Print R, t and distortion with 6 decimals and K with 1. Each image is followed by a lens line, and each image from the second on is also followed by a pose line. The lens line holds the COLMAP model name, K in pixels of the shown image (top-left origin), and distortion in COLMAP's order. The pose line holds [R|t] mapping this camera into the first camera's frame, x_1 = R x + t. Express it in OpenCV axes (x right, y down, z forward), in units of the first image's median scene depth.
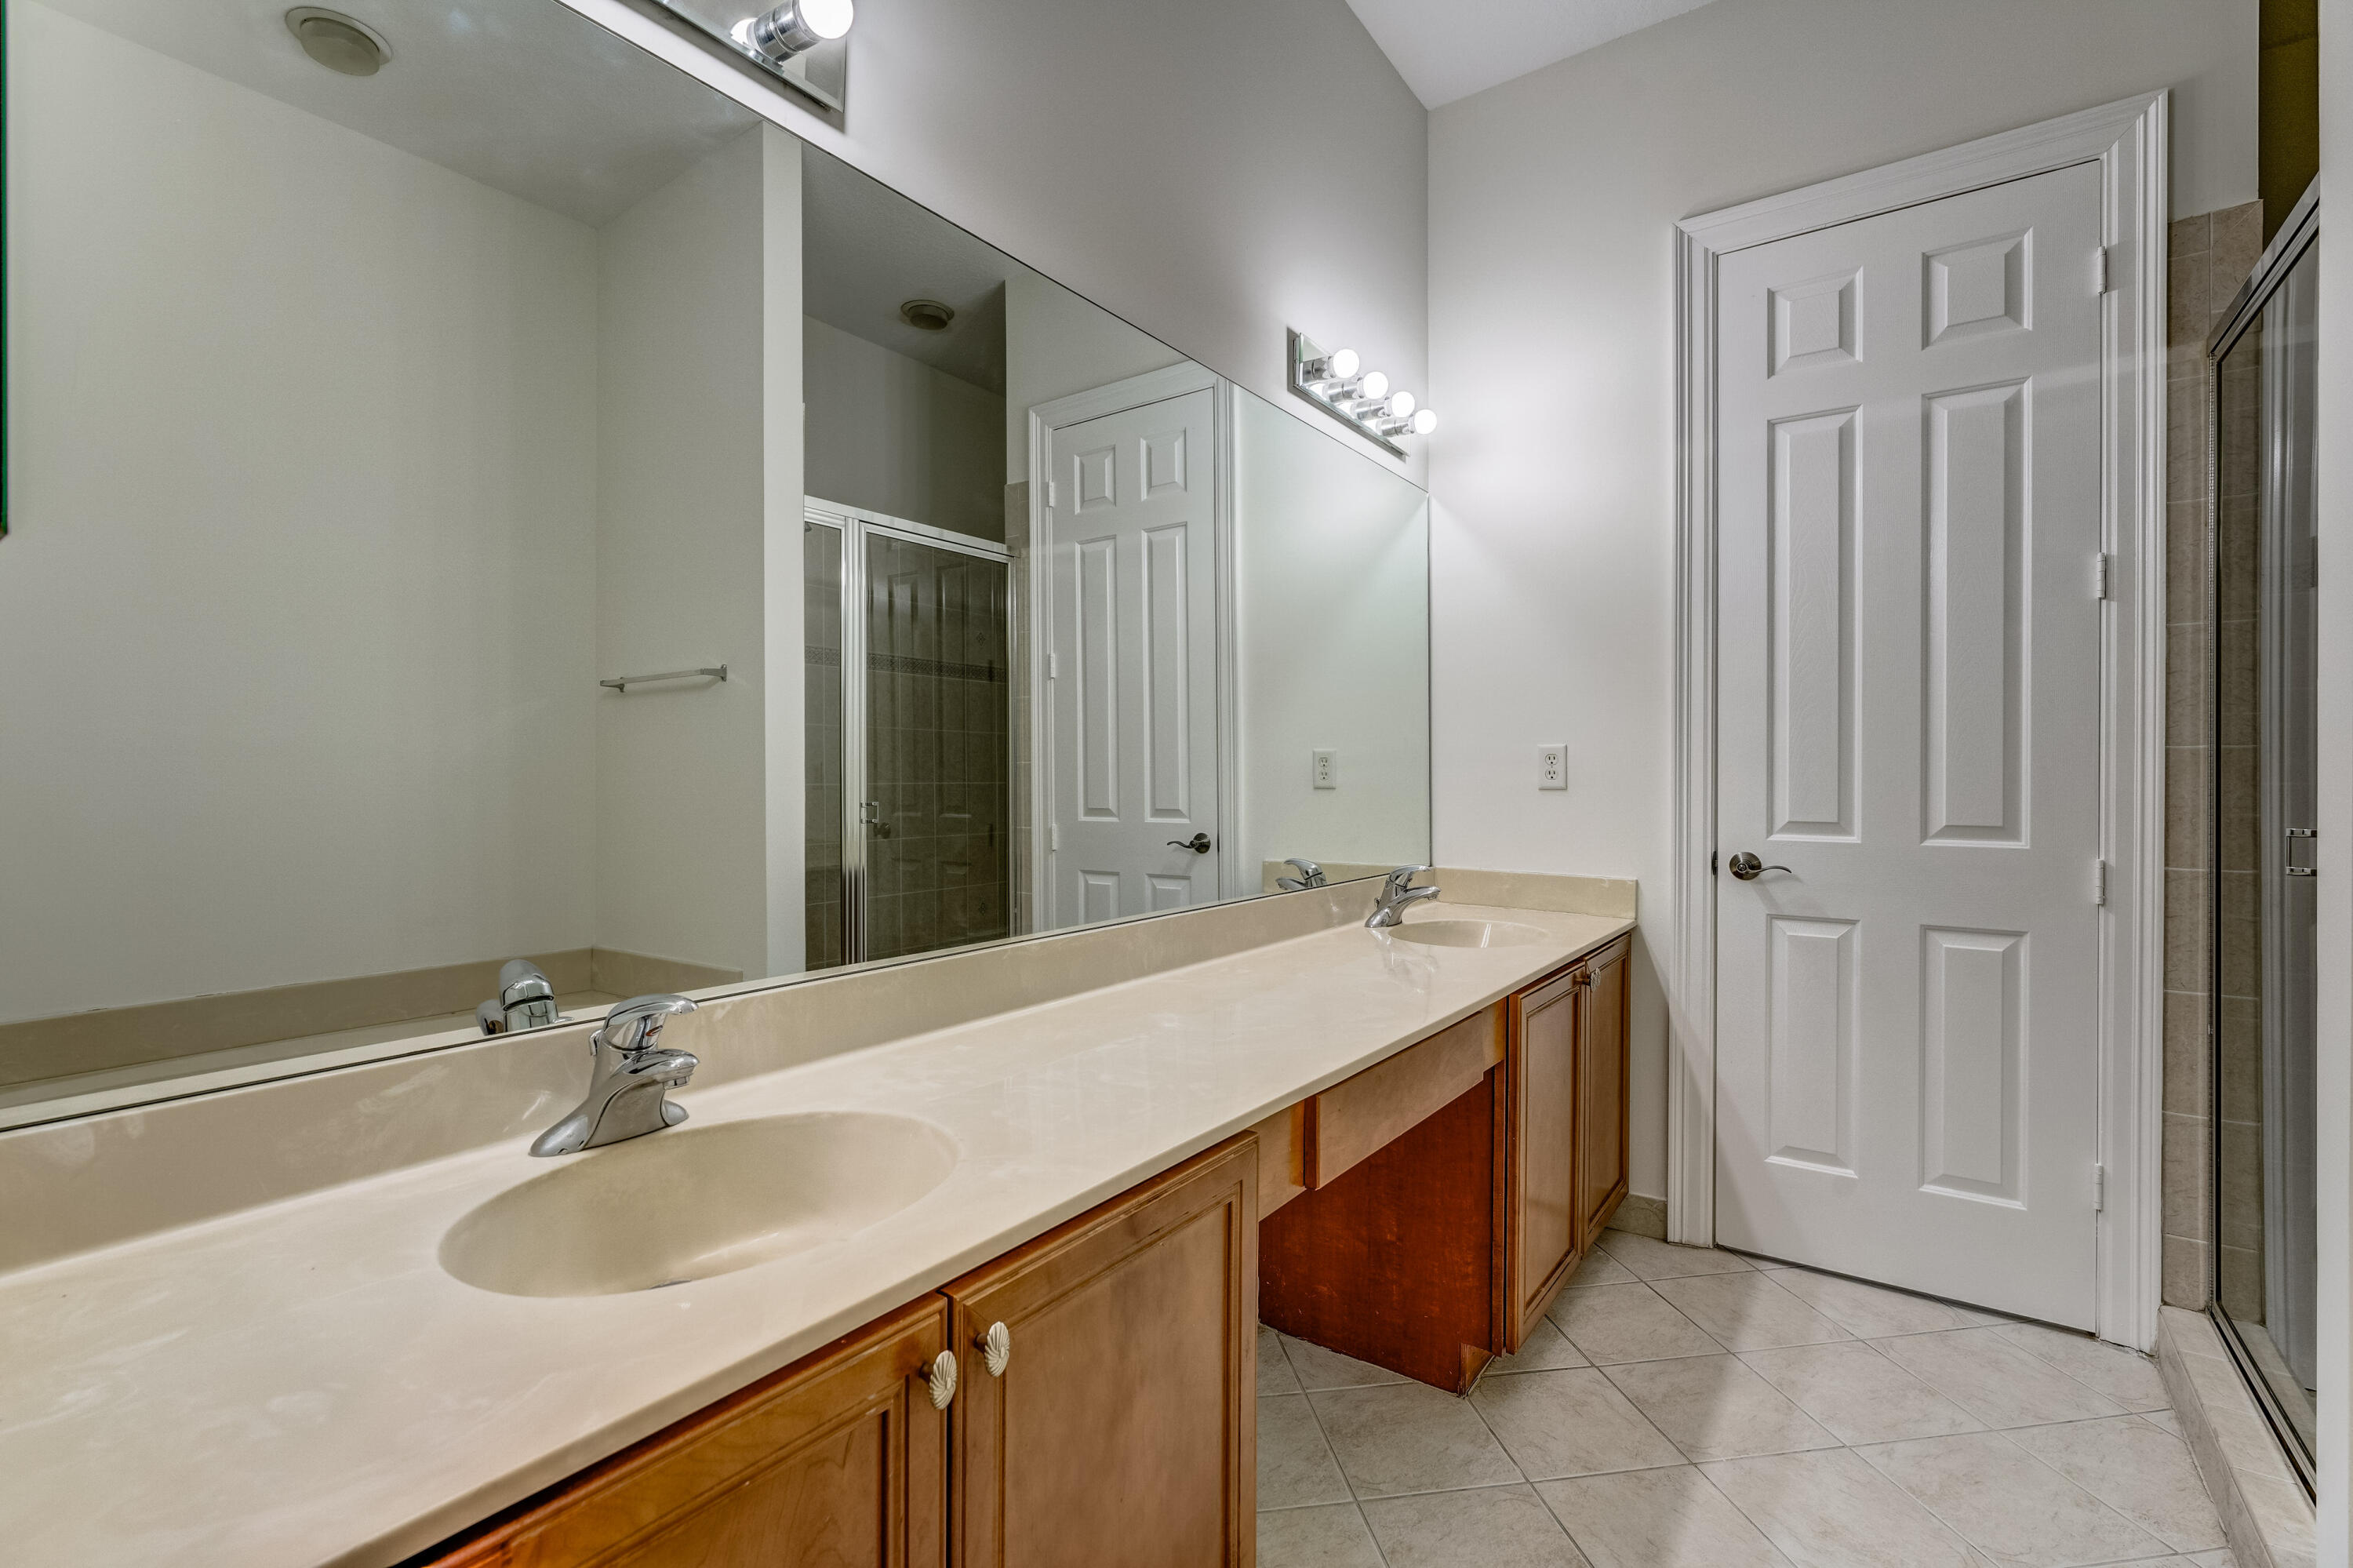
lens RADIAL K [[1048.3, 0, 1177.1], [0, 1048.3, 776.9], [0, 0, 1]] dist [-0.011226, 0.005964]
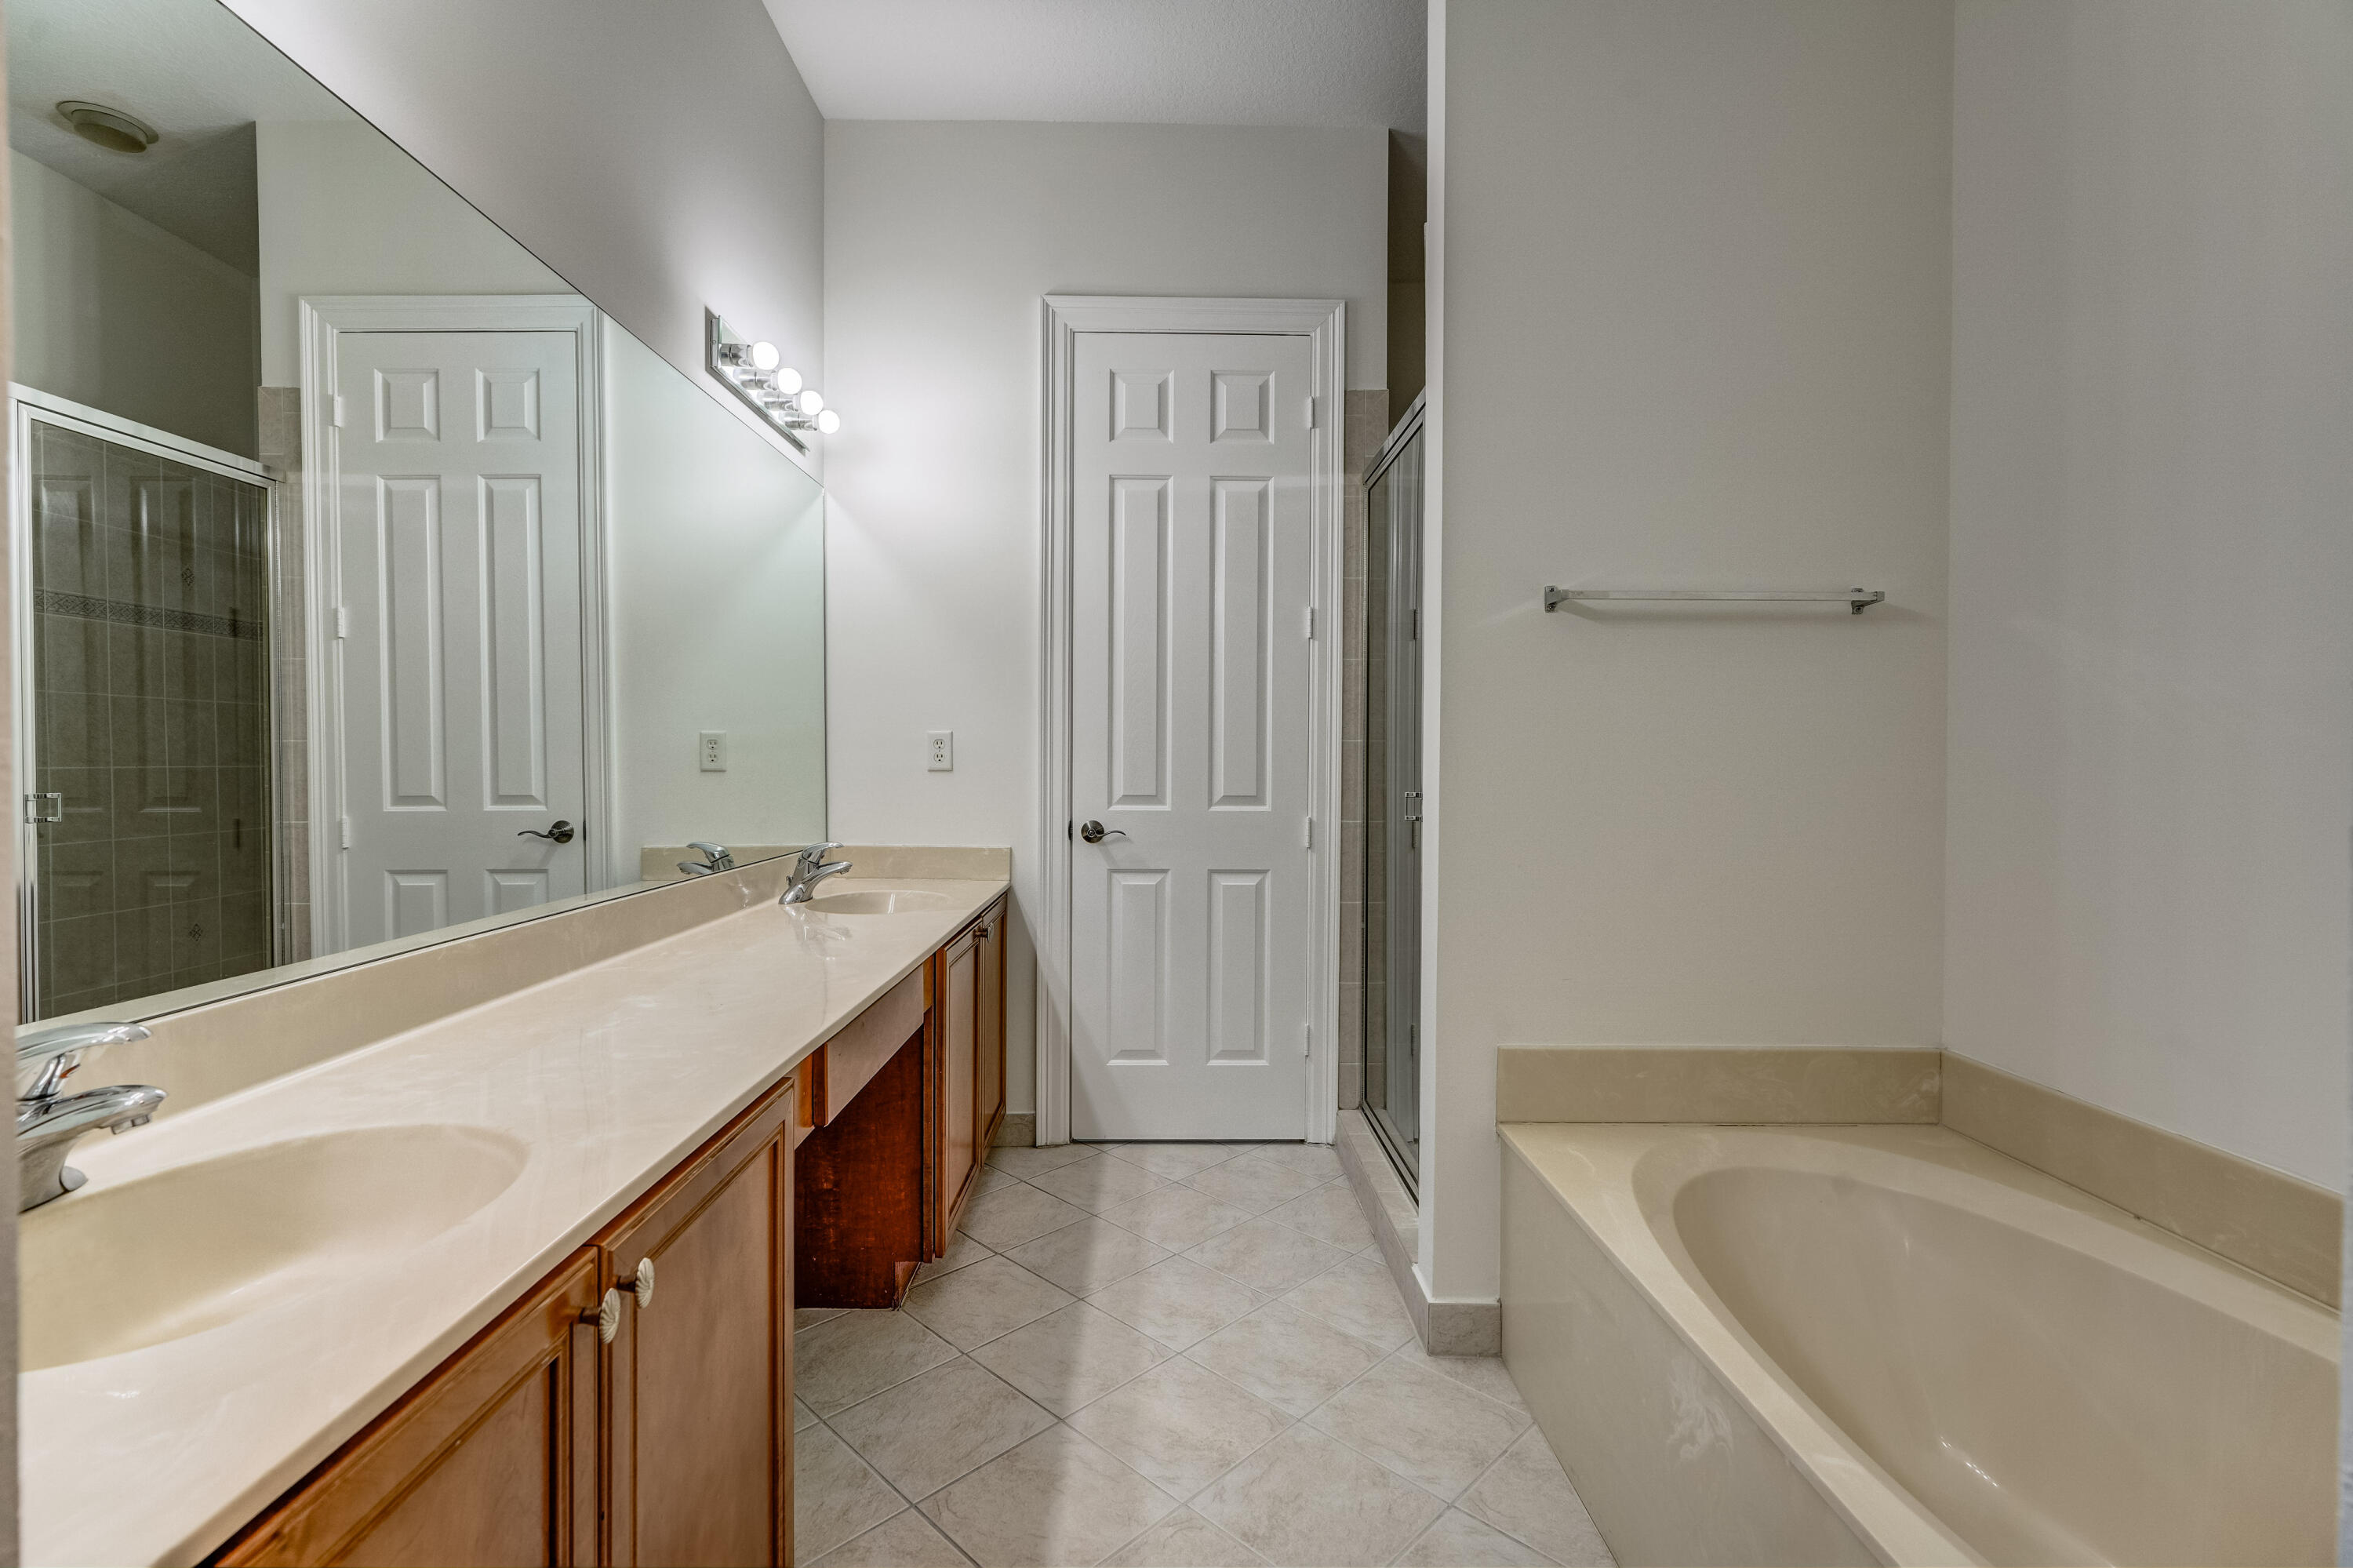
lens RADIAL K [[1048.3, 0, 1177.1], [0, 1048.3, 776.9], [0, 0, 1]] dist [-0.011226, 0.005964]
pose [[0.805698, -0.008047, 0.592272, -0.122760], [-0.001792, 0.999870, 0.016023, -0.000061], [-0.592324, -0.013971, 0.805579, -0.067871]]
